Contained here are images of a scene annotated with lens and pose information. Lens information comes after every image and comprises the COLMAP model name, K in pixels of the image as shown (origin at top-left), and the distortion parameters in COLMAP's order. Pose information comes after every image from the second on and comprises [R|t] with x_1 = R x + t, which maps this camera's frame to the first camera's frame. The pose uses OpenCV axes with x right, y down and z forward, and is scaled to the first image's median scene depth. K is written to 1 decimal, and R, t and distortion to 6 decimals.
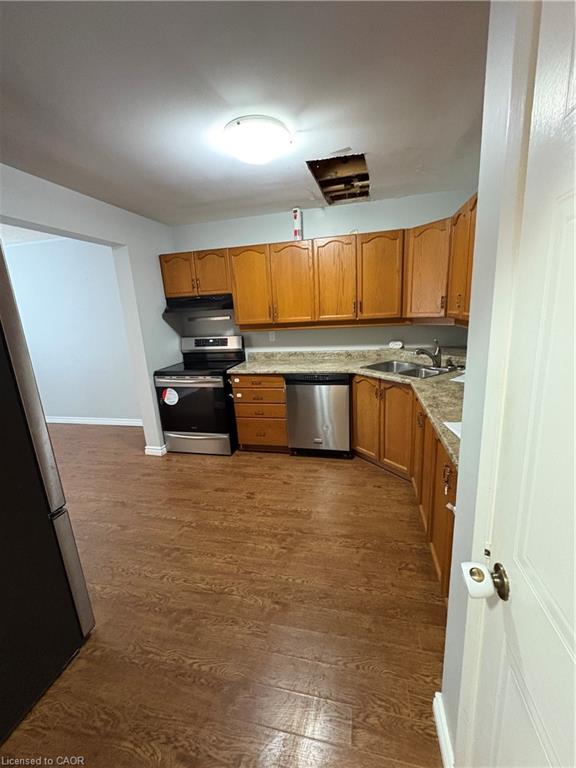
lens RADIAL K [[314.1, 0, 289.1], [0, 314.1, 383.3], [0, 0, 1]] dist [-0.000219, -0.000229]
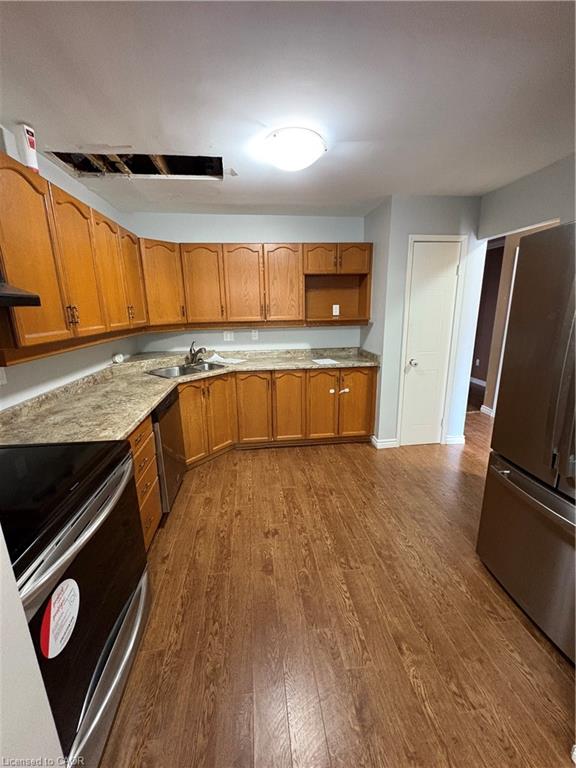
lens RADIAL K [[314.1, 0, 288.7], [0, 314.1, 382.4], [0, 0, 1]] dist [-0.000219, -0.000229]
pose [[-0.332960, -0.156895, 0.929797, -0.957603], [0.255443, 0.934181, 0.249109, -0.228904], [-0.907682, 0.320453, -0.270967, 1.211049]]
